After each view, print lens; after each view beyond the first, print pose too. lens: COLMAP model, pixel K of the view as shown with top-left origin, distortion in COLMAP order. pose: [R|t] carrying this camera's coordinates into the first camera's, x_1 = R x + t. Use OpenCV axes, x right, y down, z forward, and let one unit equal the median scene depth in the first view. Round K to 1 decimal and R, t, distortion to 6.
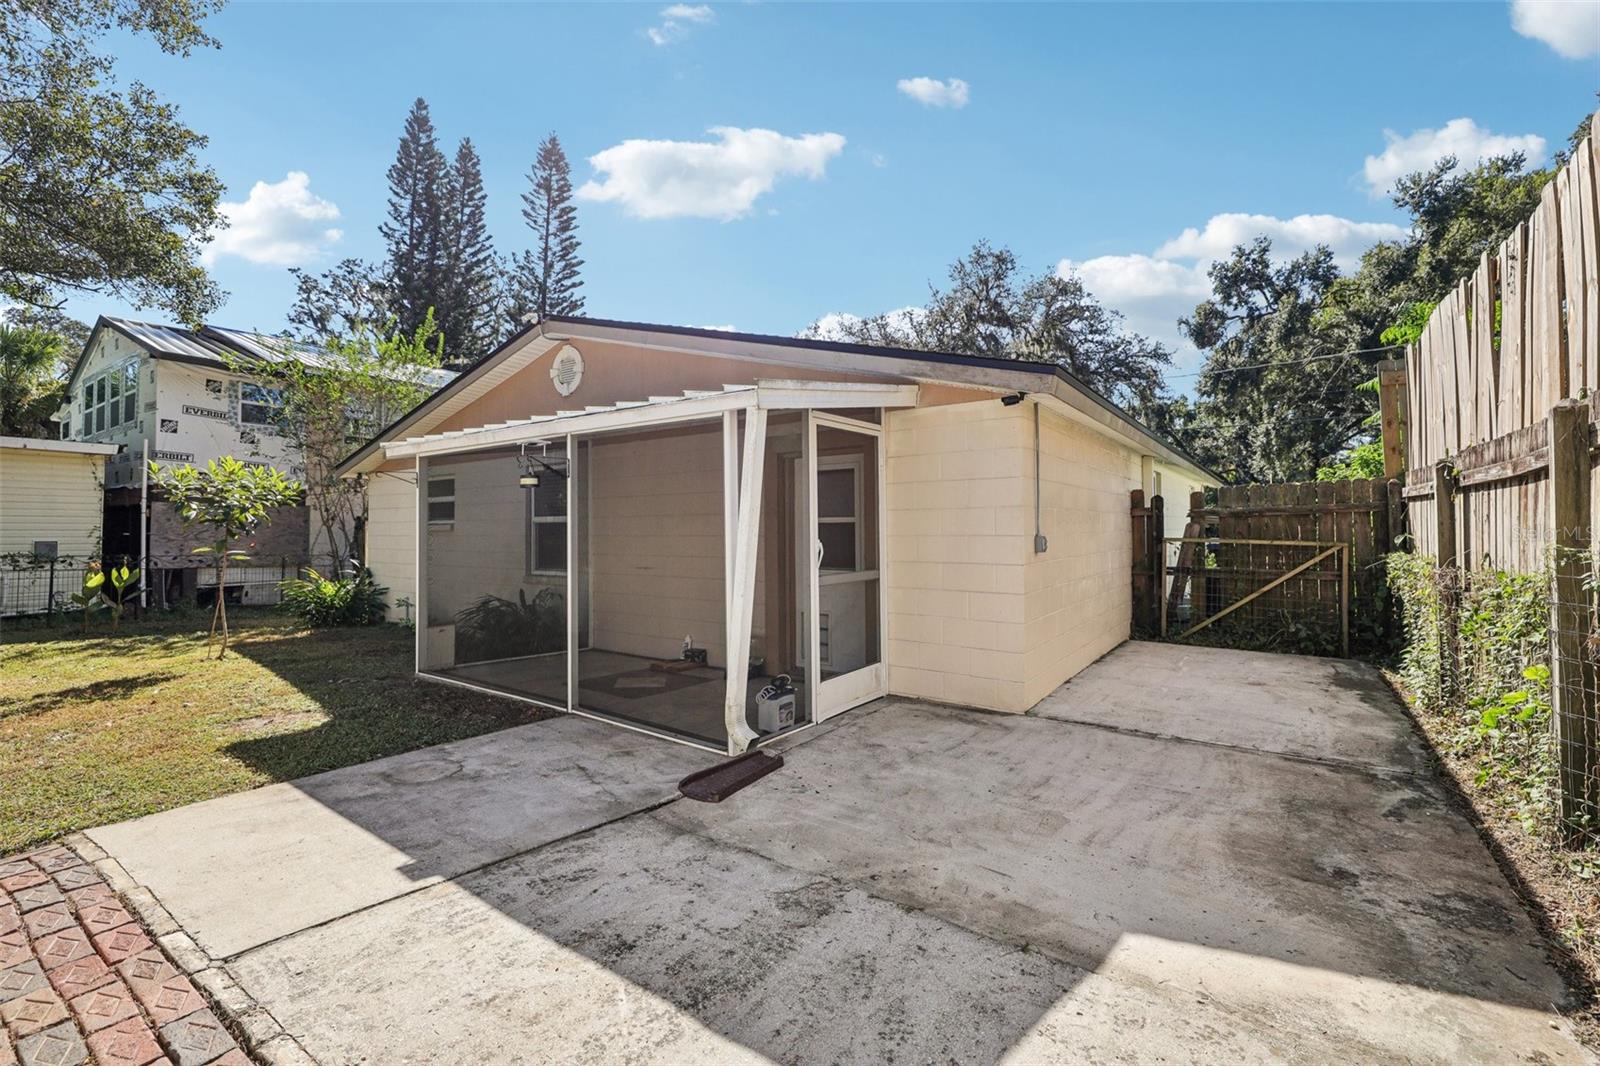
lens RADIAL K [[682.7, 0, 808.6], [0, 682.7, 509.8], [0, 0, 1]] dist [-0.000379, -0.000152]
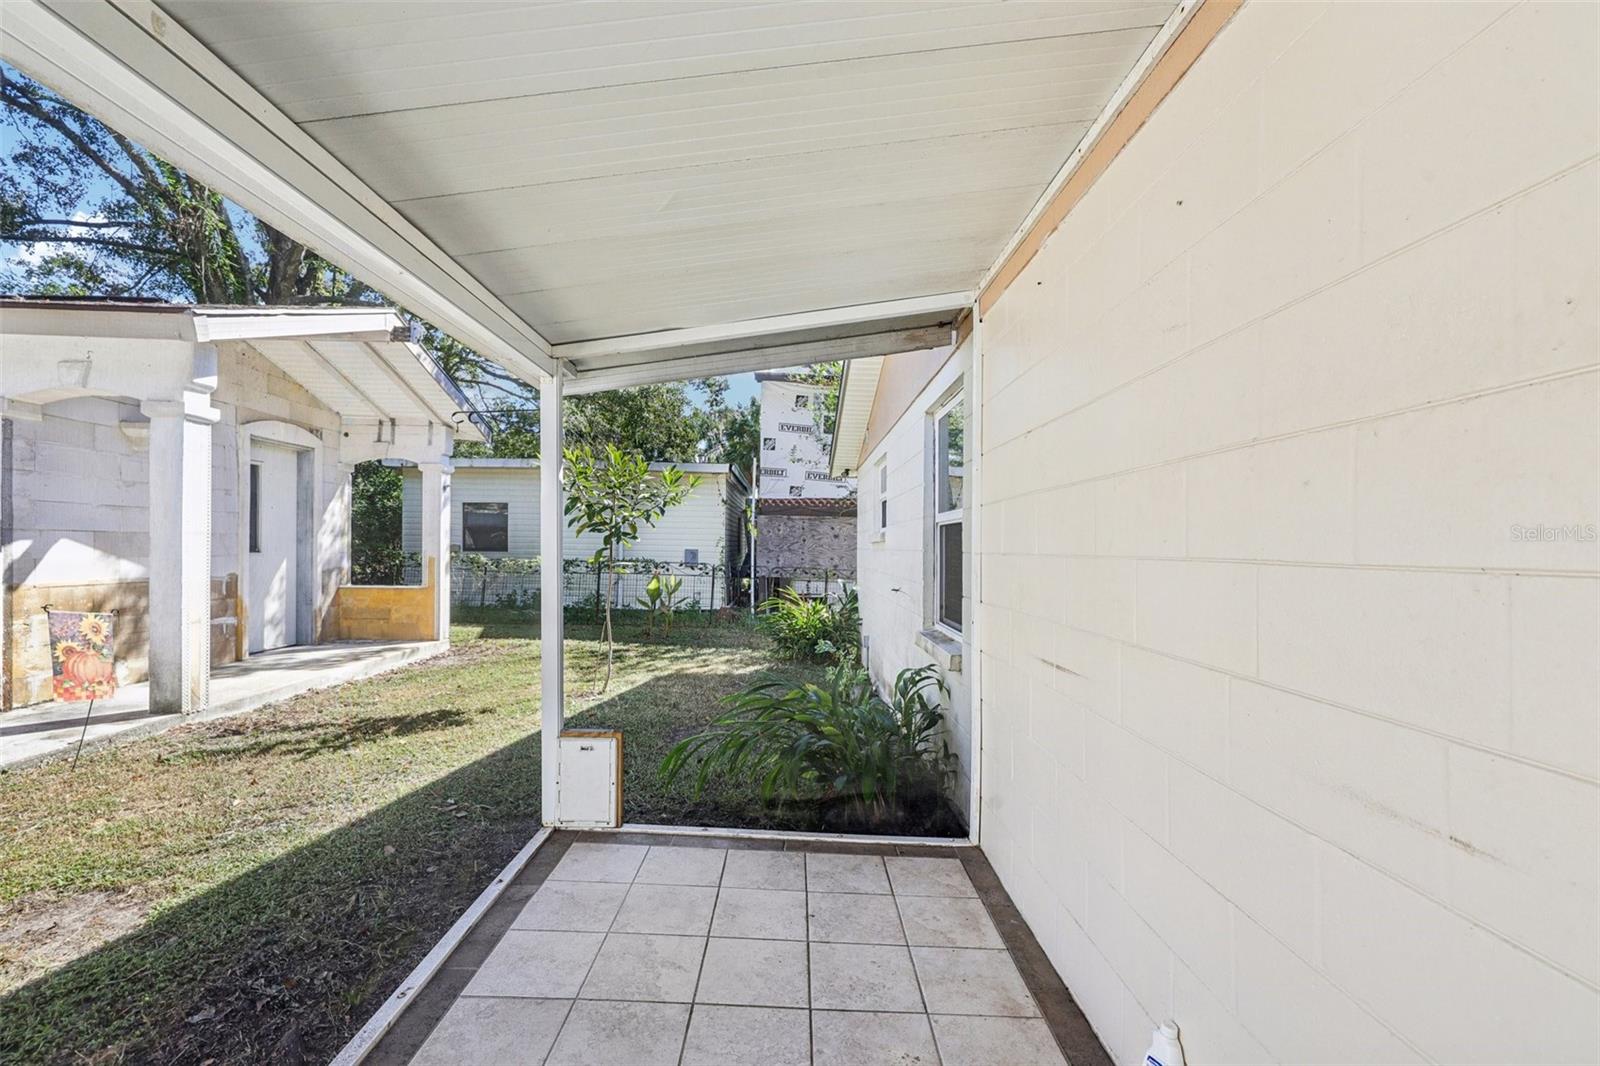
lens RADIAL K [[682.7, 0, 806.1], [0, 682.7, 538.2], [0, 0, 1]] dist [-0.000379, -0.000152]
pose [[0.585094, 0.002738, -0.810961, -0.126985], [0.006730, 0.999943, 0.008232, 0.053292], [0.810938, -0.010274, 0.585042, 1.399444]]
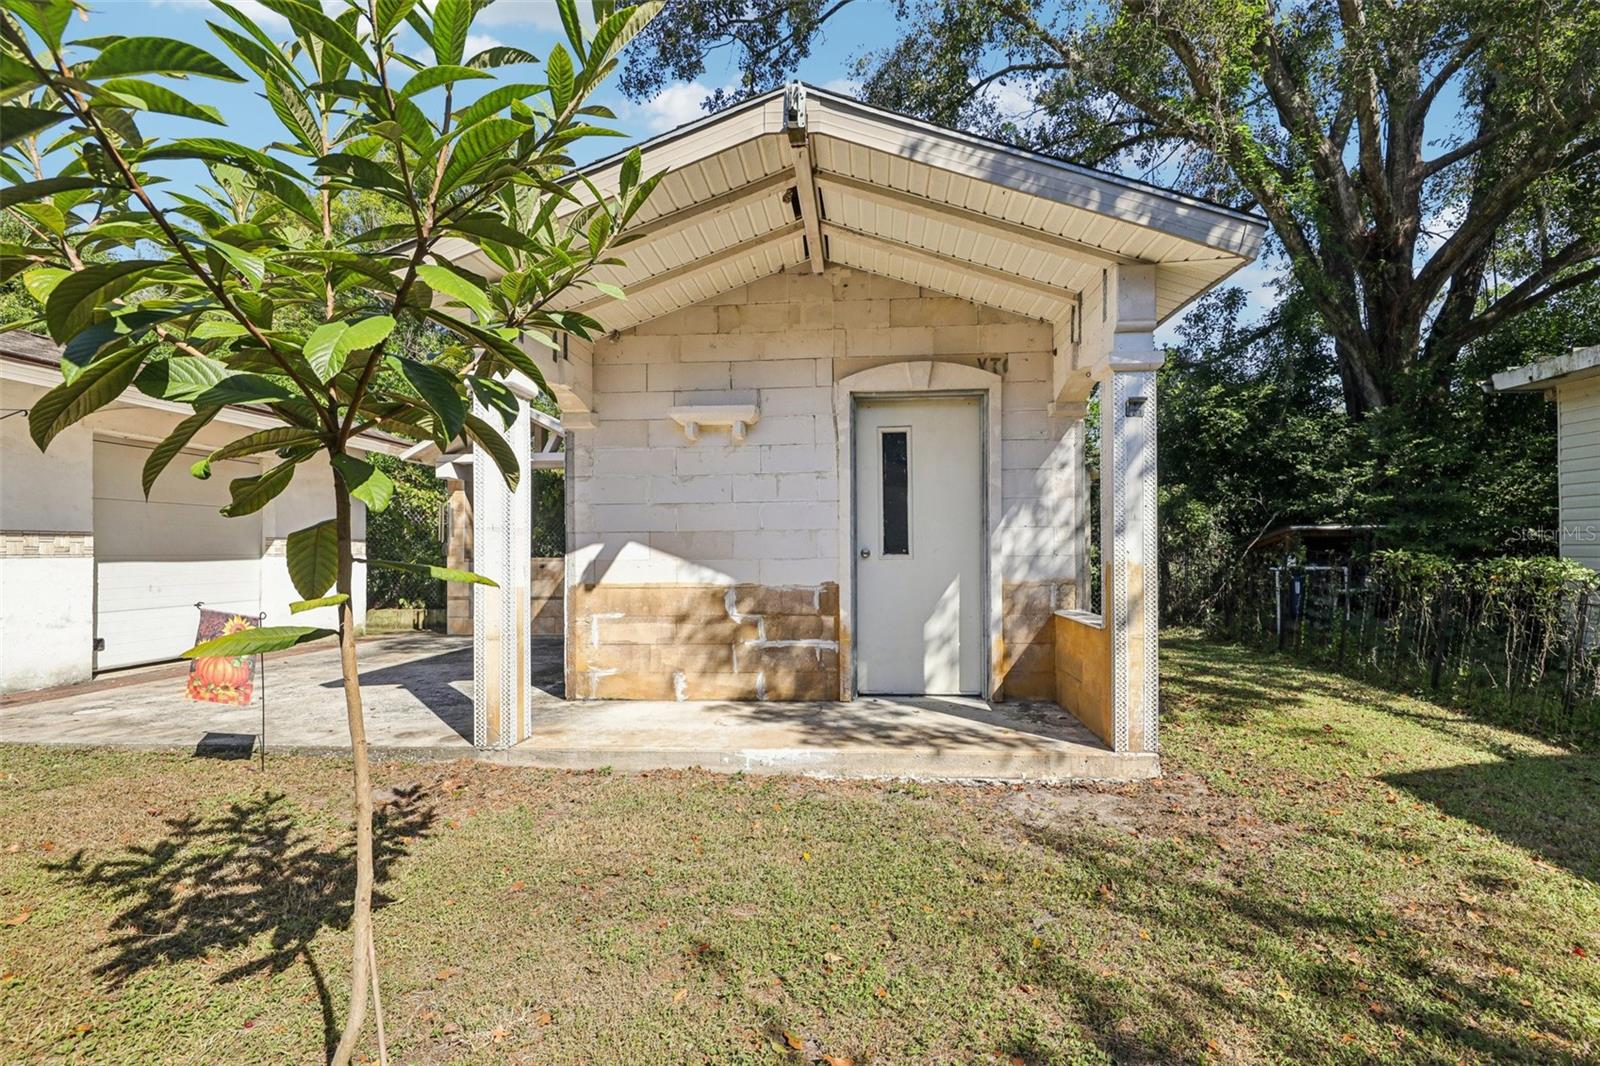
lens RADIAL K [[682.7, 0, 808.6], [0, 682.7, 549.7], [0, 0, 1]] dist [-0.000379, -0.000152]
pose [[-0.867717, 0.012872, -0.496891, -1.787643], [0.026972, 0.999411, -0.021211, 0.115153], [0.496326, -0.031808, -0.867553, 2.394646]]
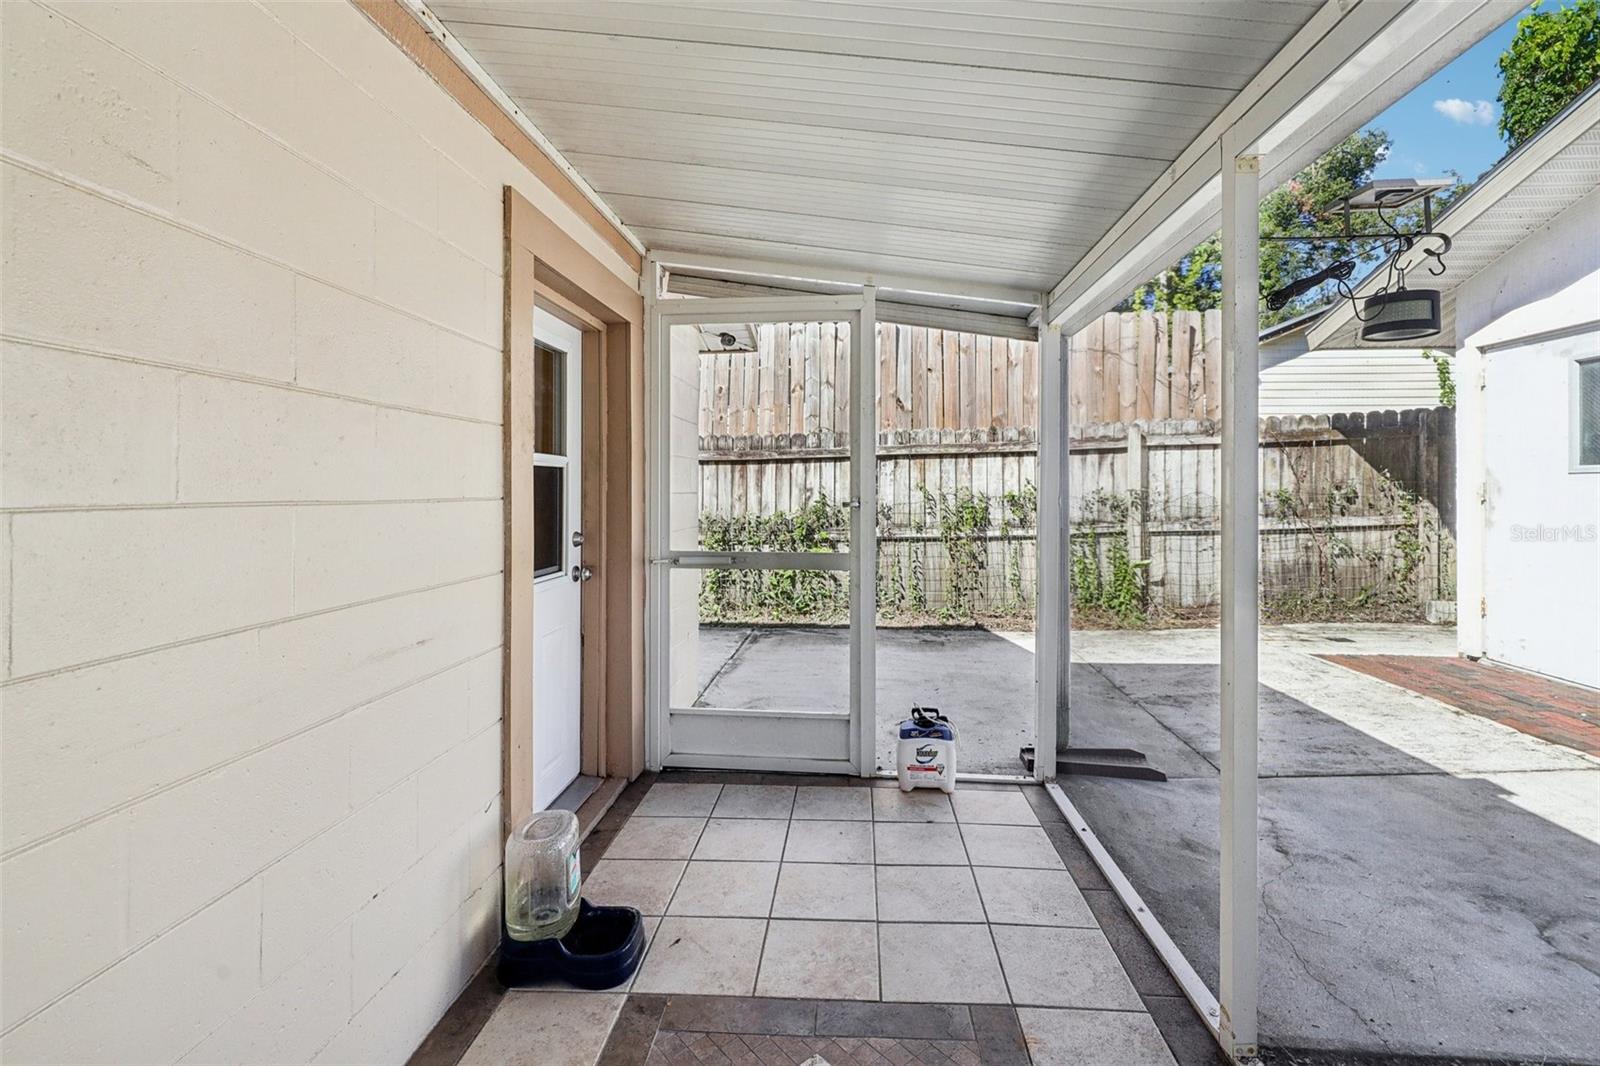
lens RADIAL K [[682.7, 0, 818.5], [0, 682.7, 481.6], [0, 0, 1]] dist [-0.000379, -0.000152]
pose [[-0.508993, 0.017328, 0.860596, -0.665610], [-0.016963, 0.999401, -0.030155, 0.062060], [-0.860604, -0.029947, -0.508394, 1.705422]]
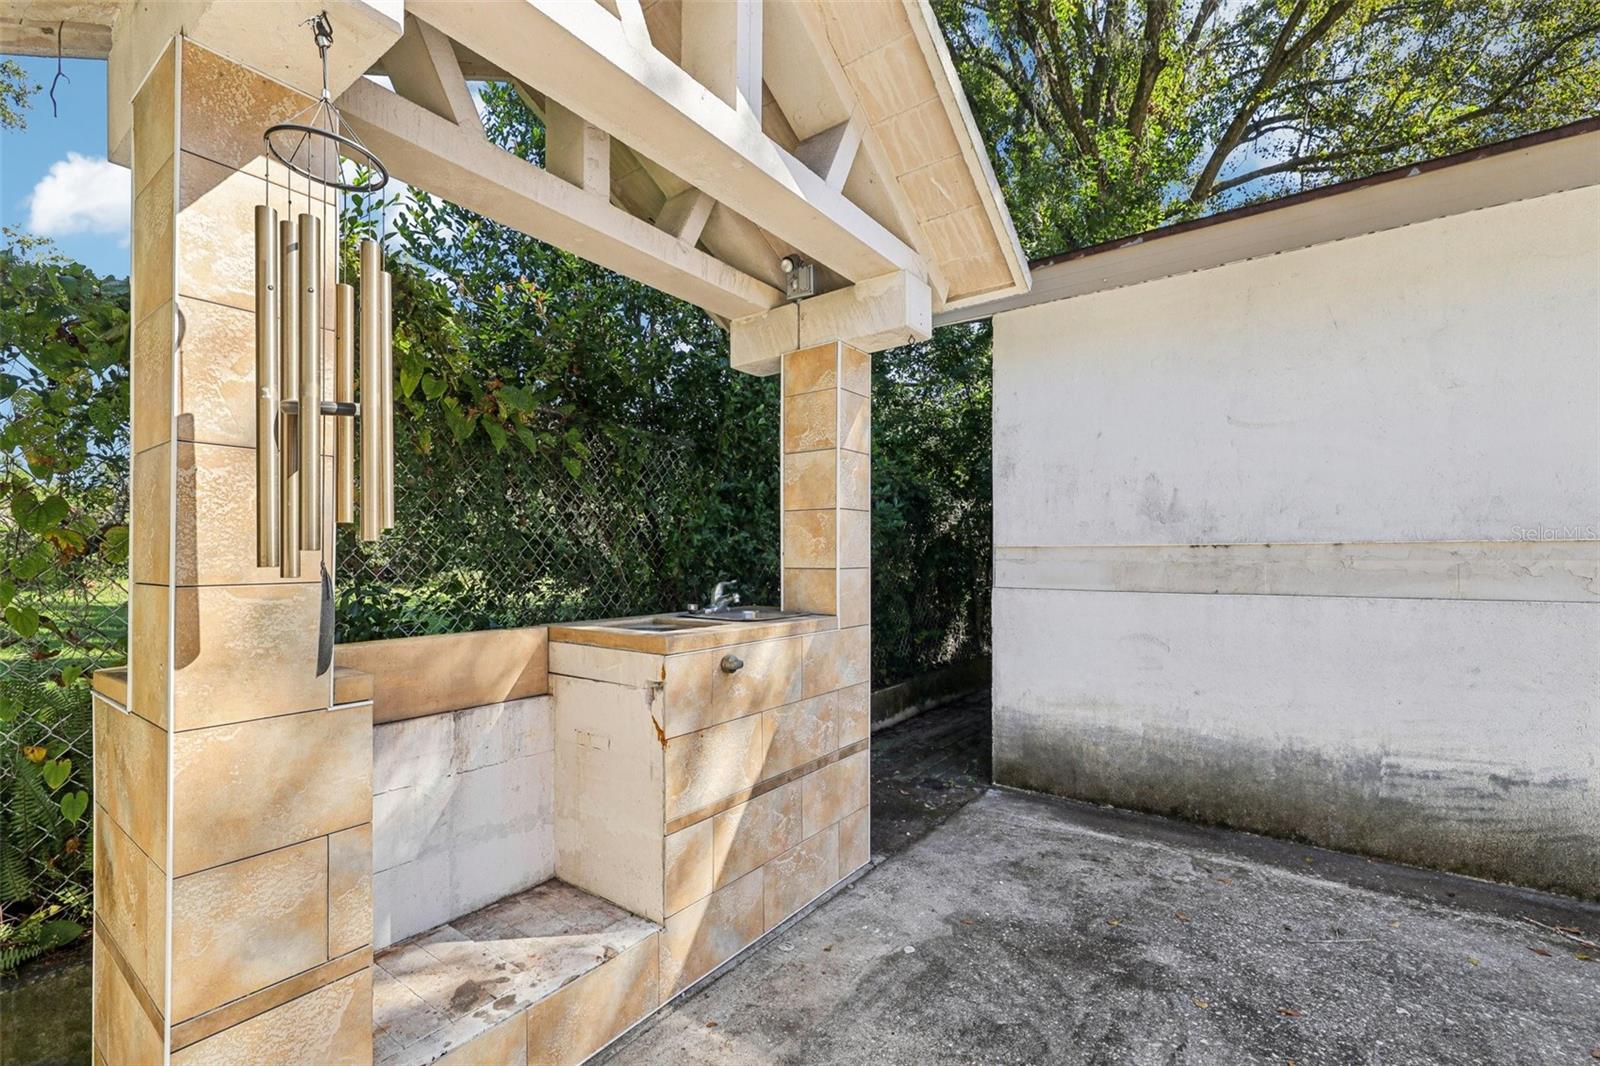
lens RADIAL K [[709.0, 0, 791.0], [0, 709.0, 557.6], [0, 0, 1]] dist [-0.001544, -0.000166]
pose [[-0.015200, 0.009643, -0.999838, -1.570878], [0.026859, 0.999597, 0.009232, -0.000119], [0.999524, -0.026714, -0.015453, -0.189192]]
